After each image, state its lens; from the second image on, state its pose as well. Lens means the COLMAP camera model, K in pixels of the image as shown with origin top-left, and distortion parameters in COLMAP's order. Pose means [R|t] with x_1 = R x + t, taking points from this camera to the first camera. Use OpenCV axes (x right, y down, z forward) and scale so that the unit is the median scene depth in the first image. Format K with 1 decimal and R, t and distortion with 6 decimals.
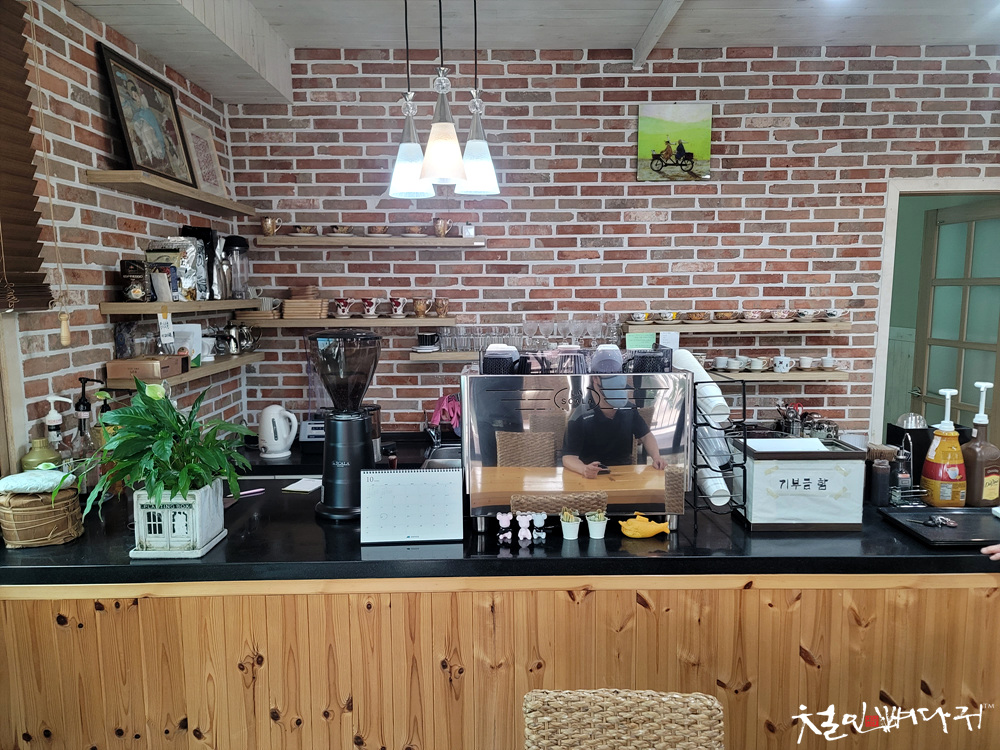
lens RADIAL K [[720.1, 0, 501.8], [0, 720.1, 374.9], [0, 0, 1]] dist [0.039576, 0.000309]
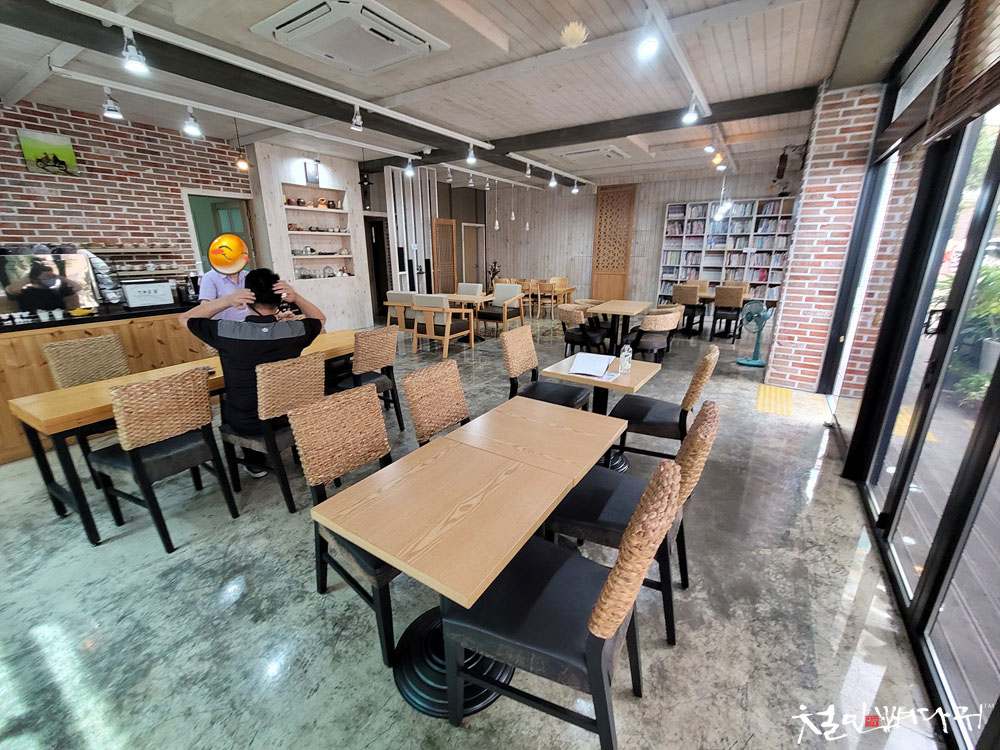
lens RADIAL K [[408.6, 0, 499.8], [0, 408.6, 372.3], [0, 0, 1]] dist [-0.000173, 0.000213]
pose [[0.543133, -0.241268, 0.804236, -0.135451], [0.102995, 0.969738, 0.221361, 0.136828], [-0.833305, -0.037396, 0.551546, -0.659355]]
